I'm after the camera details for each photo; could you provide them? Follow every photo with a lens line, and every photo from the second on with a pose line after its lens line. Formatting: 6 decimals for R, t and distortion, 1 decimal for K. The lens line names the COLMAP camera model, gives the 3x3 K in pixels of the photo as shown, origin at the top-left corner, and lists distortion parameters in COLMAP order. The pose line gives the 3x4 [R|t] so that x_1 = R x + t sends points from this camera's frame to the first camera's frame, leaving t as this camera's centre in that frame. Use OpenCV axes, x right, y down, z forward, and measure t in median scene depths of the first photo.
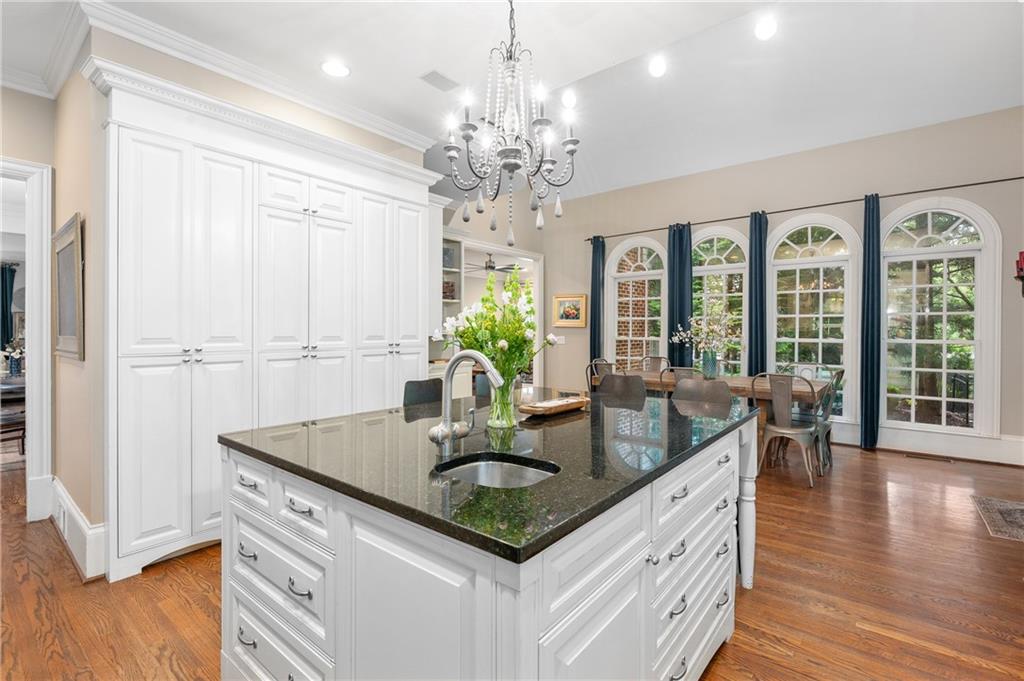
lens RADIAL K [[465.2, 0, 517.0], [0, 465.2, 334.0], [0, 0, 1]] dist [-0.003997, 0.000805]
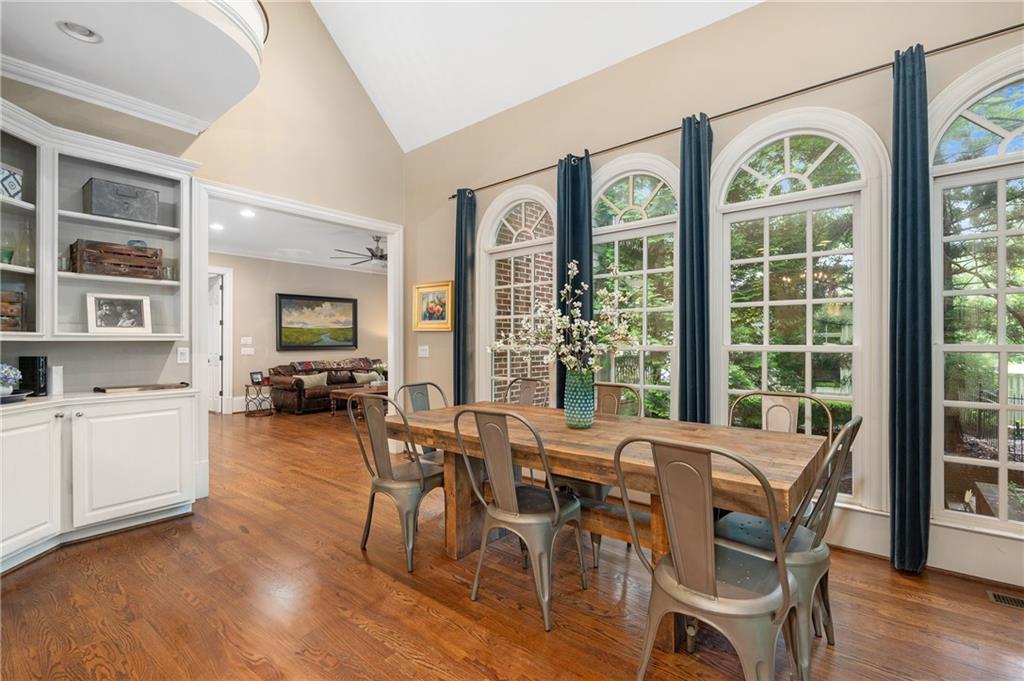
lens RADIAL K [[465.2, 0, 512.4], [0, 465.2, 344.5], [0, 0, 1]] dist [-0.003997, 0.000805]
pose [[0.999984, -0.004504, -0.003447, 0.301752], [0.004480, 0.999967, -0.006779, 0.011140], [0.003477, 0.006764, 0.999971, 0.446213]]
